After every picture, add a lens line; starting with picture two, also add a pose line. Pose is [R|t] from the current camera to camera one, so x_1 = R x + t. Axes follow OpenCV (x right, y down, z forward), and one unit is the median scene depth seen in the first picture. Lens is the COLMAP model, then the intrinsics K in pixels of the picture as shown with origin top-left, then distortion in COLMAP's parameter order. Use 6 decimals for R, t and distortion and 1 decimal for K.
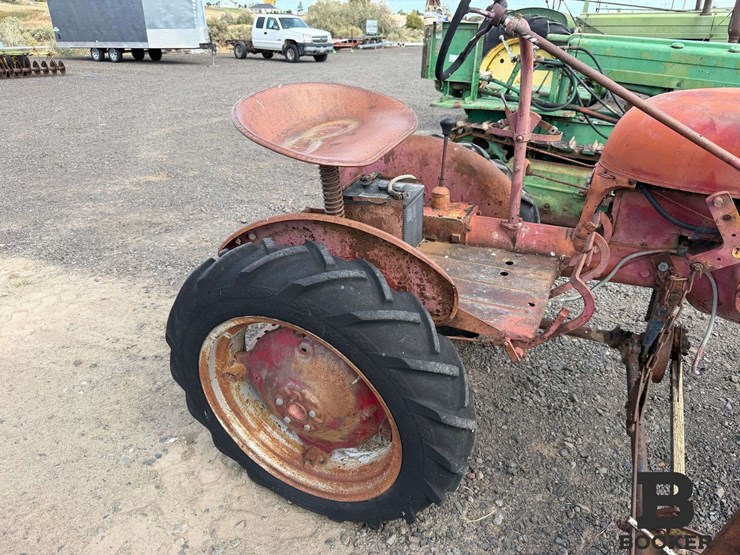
lens RADIAL K [[537.1, 0, 368.5], [0, 537.1, 289.1], [0, 0, 1]] dist [-0.002111, -0.004902]
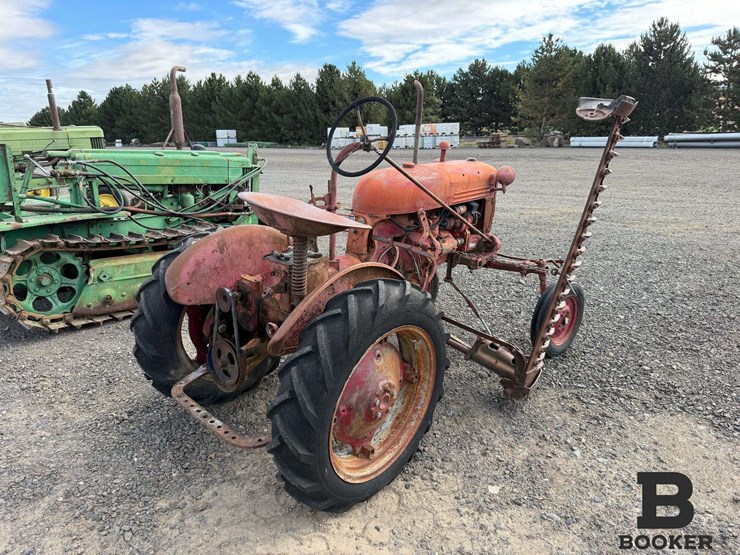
lens RADIAL K [[524.9, 0, 370.0], [0, 524.9, 277.5], [0, 0, 1]] dist [0.083259, -0.129544]
pose [[0.280313, -0.264665, 0.922701, -0.114107], [0.438976, 0.890181, 0.121978, -0.021360], [-0.853654, 0.370851, 0.365711, 0.034499]]
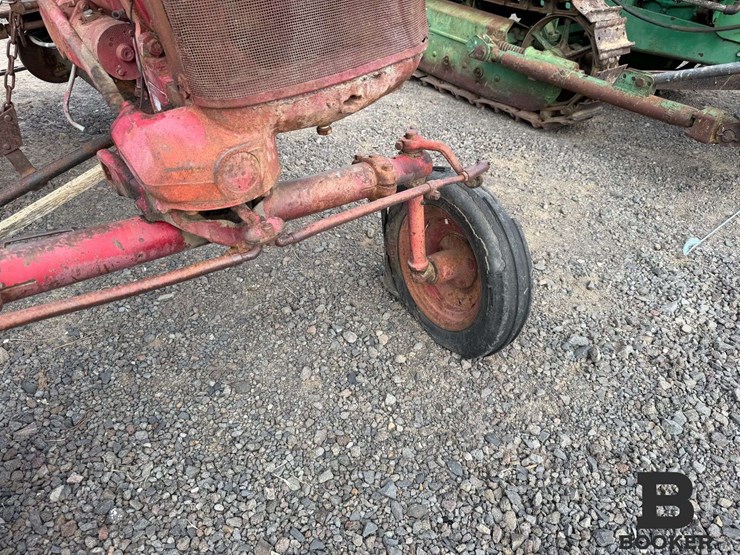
lens RADIAL K [[524.9, 0, 370.0], [0, 524.9, 277.5], [0, 0, 1]] dist [0.083259, -0.129544]
pose [[0.903963, 0.272912, -0.329195, 0.121366], [-0.225583, 0.958366, 0.175064, 0.011571], [0.363267, -0.083991, 0.927892, 0.029695]]
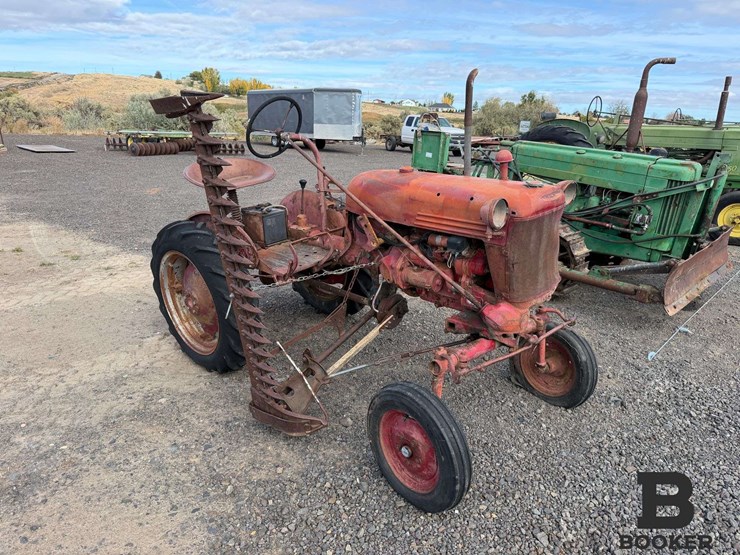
lens RADIAL K [[534.7, 0, 366.5], [0, 534.7, 289.2], [0, 0, 1]] dist [0.091547, -0.140560]
pose [[0.949911, 0.119992, -0.288568, 0.097146], [-0.163576, 0.977670, -0.131929, 0.029155], [0.266293, 0.172523, 0.948327, -0.072629]]
